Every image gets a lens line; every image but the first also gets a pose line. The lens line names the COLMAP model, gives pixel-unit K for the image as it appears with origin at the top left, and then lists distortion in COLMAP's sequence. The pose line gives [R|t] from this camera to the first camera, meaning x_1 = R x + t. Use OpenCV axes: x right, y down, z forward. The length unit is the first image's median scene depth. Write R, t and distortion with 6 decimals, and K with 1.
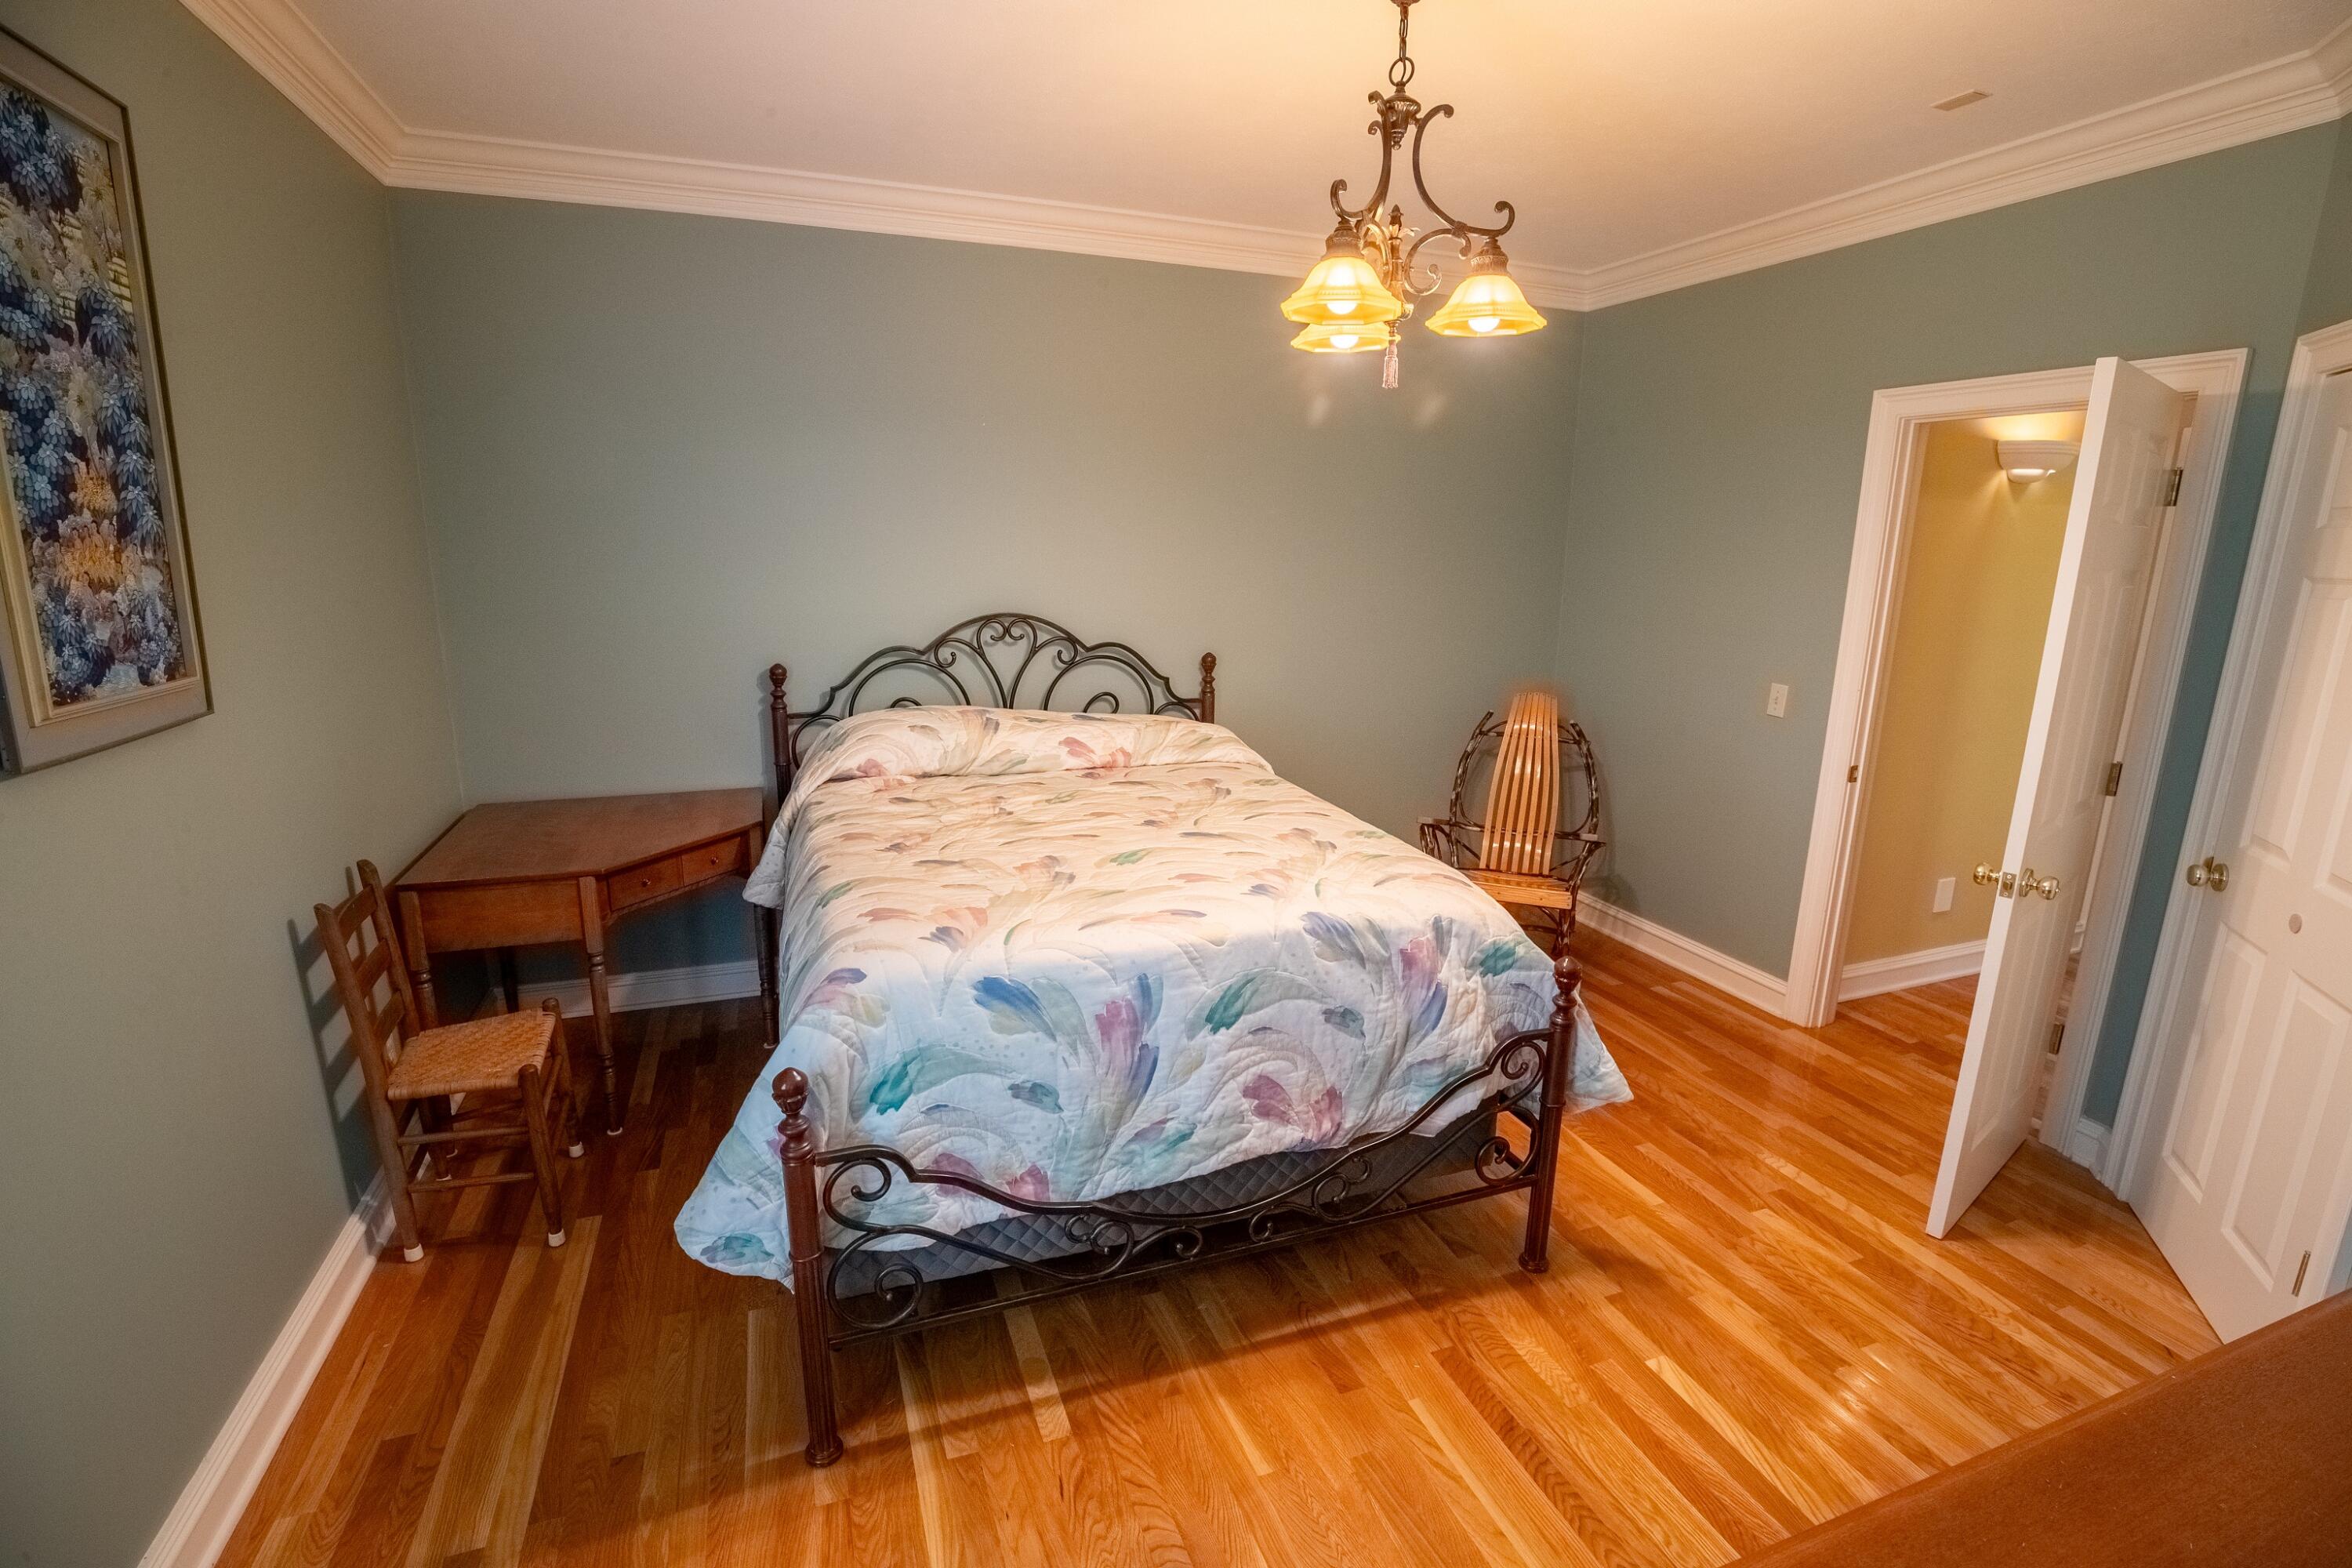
lens RADIAL K [[1081.3, 0, 1176.0], [0, 1081.3, 784.0], [0, 0, 1]] dist [-0.044487, 0.011550]
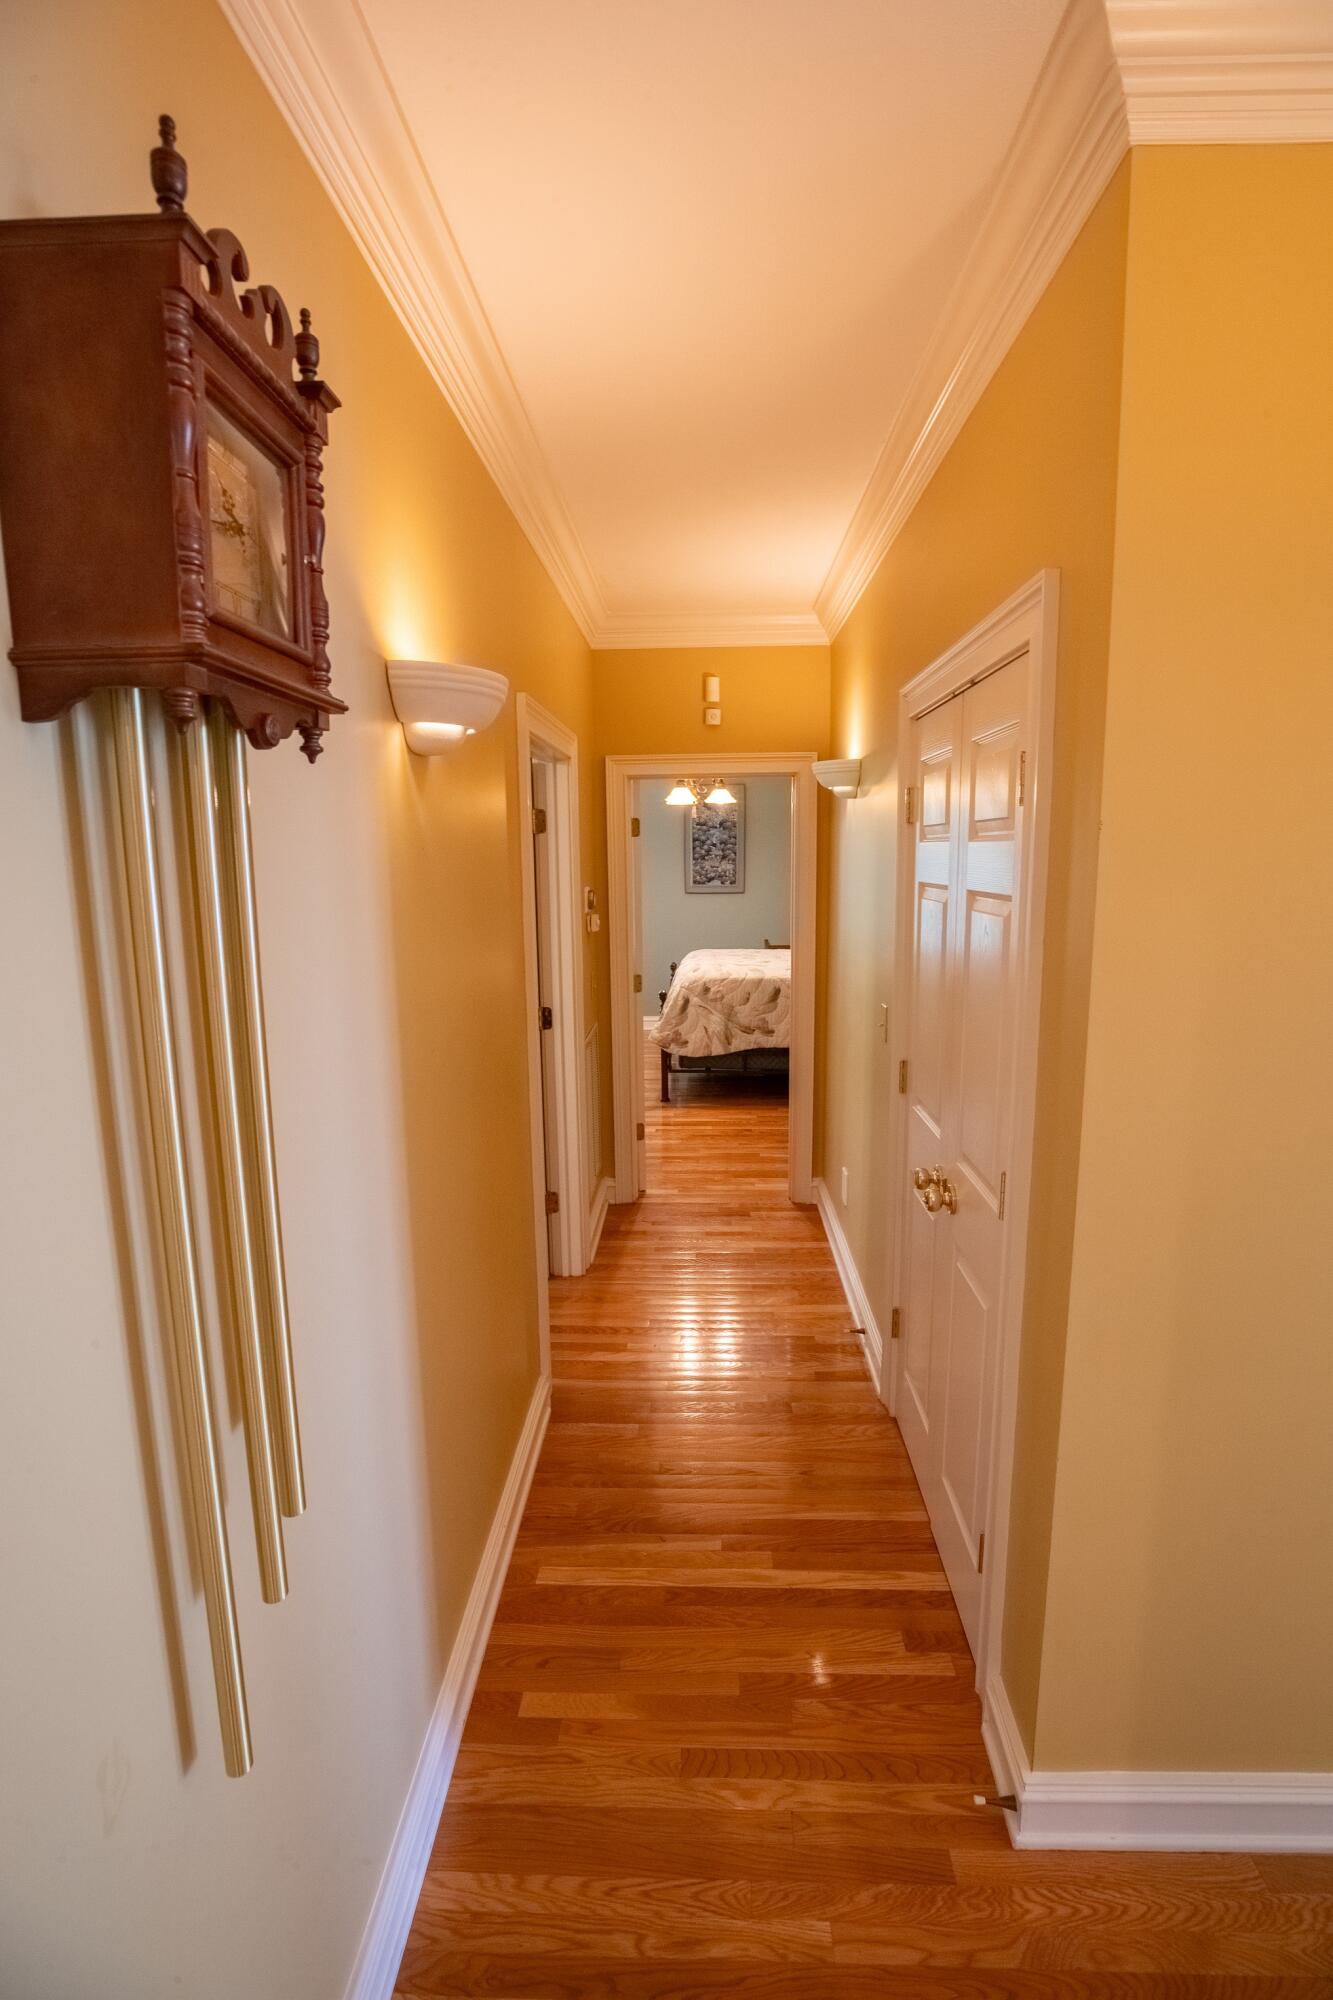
lens RADIAL K [[919.5, 0, 666.5], [0, 919.5, 1000.0], [0, 0, 1]] dist [-0.044487, 0.011550]
pose [[-0.376878, 0.149483, -0.914121, 3.994351], [-0.212725, 0.946545, 0.242488, -0.677102], [0.901505, 0.285845, -0.324933, 2.637802]]
